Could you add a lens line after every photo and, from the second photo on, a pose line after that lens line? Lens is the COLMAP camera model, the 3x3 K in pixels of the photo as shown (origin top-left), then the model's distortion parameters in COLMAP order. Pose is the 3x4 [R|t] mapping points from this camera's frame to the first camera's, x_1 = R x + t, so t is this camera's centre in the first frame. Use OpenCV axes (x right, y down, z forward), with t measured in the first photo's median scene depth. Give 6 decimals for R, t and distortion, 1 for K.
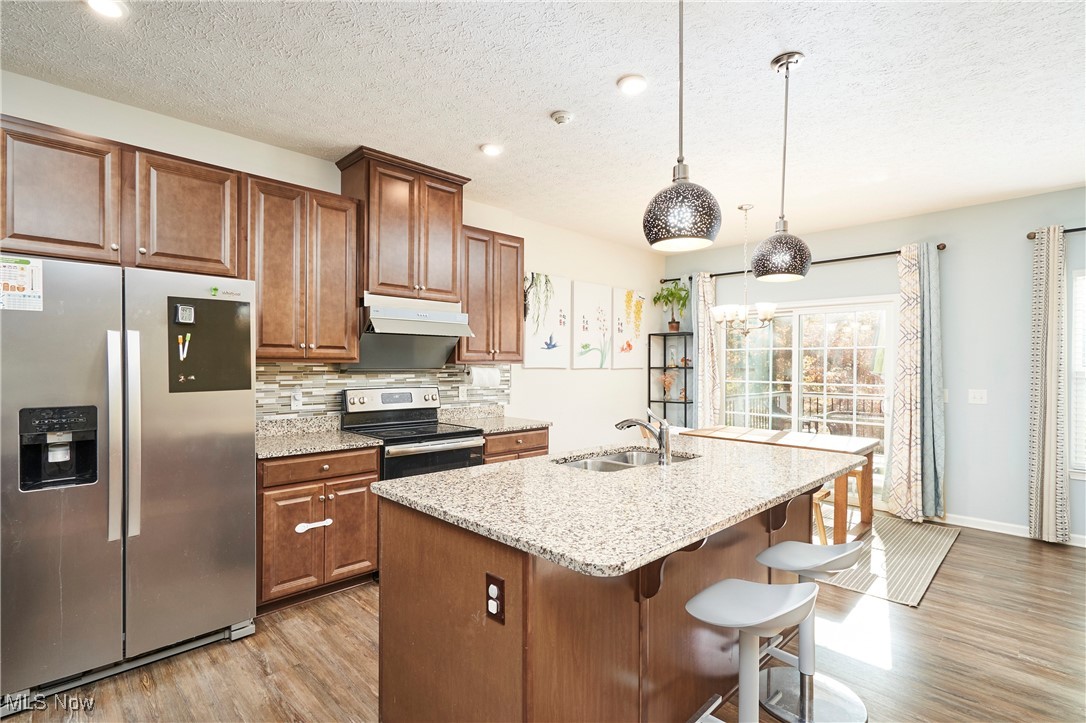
lens RADIAL K [[516.3, 0, 539.3], [0, 516.3, 365.4], [0, 0, 1]] dist [0.009057, 0.000795]
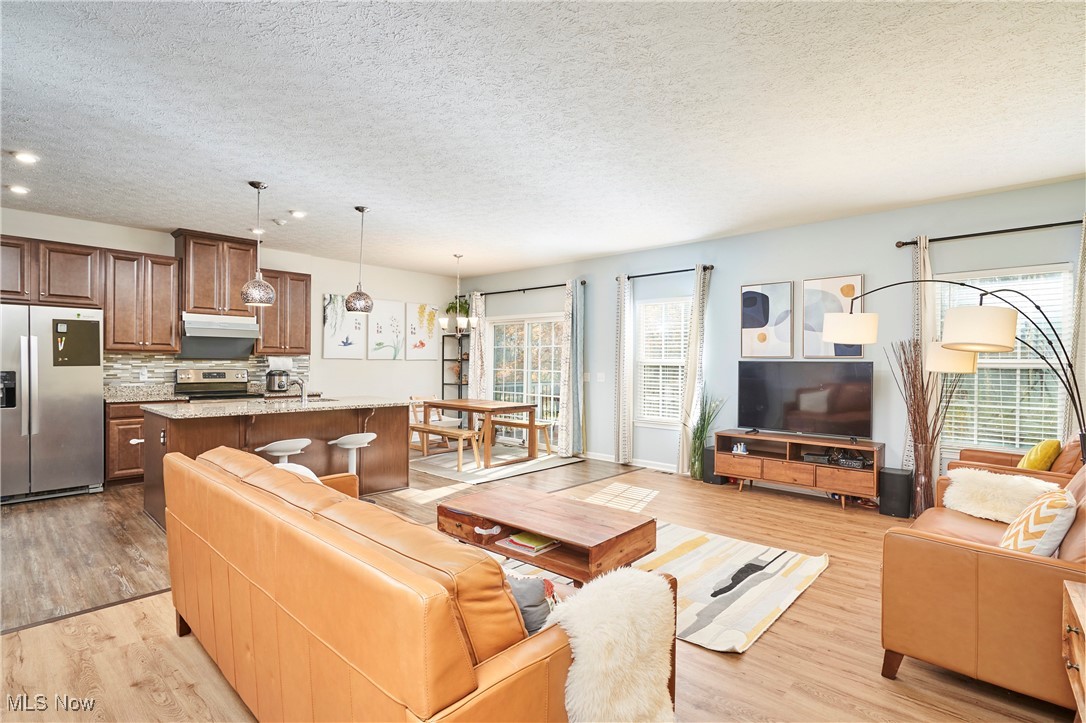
lens RADIAL K [[529.9, 0, 541.4], [0, 529.9, 364.6], [0, 0, 1]] dist [0.002984, -0.000062]
pose [[0.998820, 0.005070, 0.048307, 0.754481], [-0.005317, 0.999973, 0.004992, 0.017301], [-0.048280, -0.005243, 0.998820, -0.807239]]
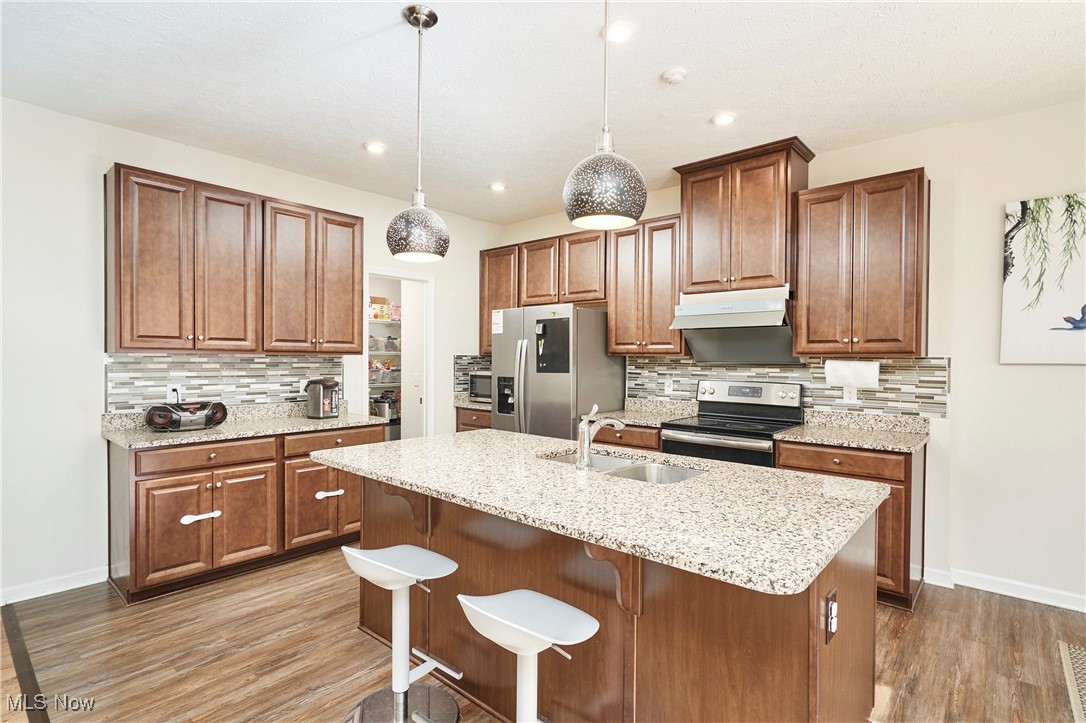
lens RADIAL K [[529.9, 0, 544.5], [0, 529.9, 364.3], [0, 0, 1]] dist [0.002984, -0.000062]
pose [[0.085876, 0.006283, -0.996286, 0.782133], [-0.008493, 0.999948, 0.005574, 0.008988], [0.996270, 0.007982, 0.085925, 0.591684]]
